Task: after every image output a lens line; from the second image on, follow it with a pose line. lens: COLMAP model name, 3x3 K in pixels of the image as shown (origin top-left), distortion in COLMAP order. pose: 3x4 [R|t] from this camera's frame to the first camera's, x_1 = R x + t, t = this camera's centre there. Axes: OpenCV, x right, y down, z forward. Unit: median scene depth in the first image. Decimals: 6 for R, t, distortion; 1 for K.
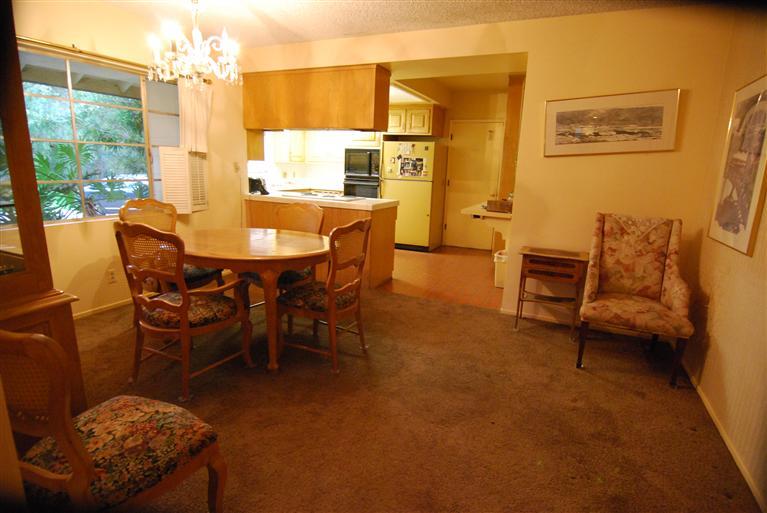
lens RADIAL K [[414.6, 0, 383.5], [0, 414.6, 256.5], [0, 0, 1]] dist [-0.015044, -0.001391]
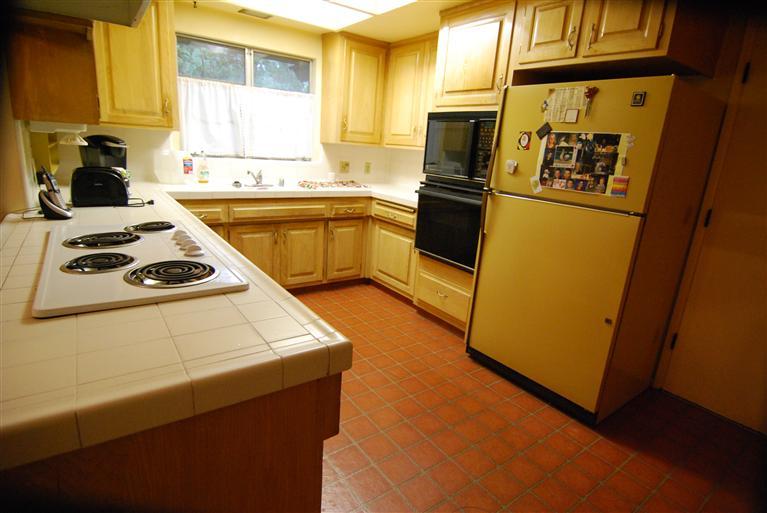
lens RADIAL K [[414.6, 0, 383.5], [0, 414.6, 256.5], [0, 0, 1]] dist [-0.015044, -0.001391]
pose [[0.875277, 0.150226, -0.459698, 0.093879], [-0.141950, 0.988467, 0.052747, -0.138945], [0.462320, 0.019086, 0.886508, 0.646661]]
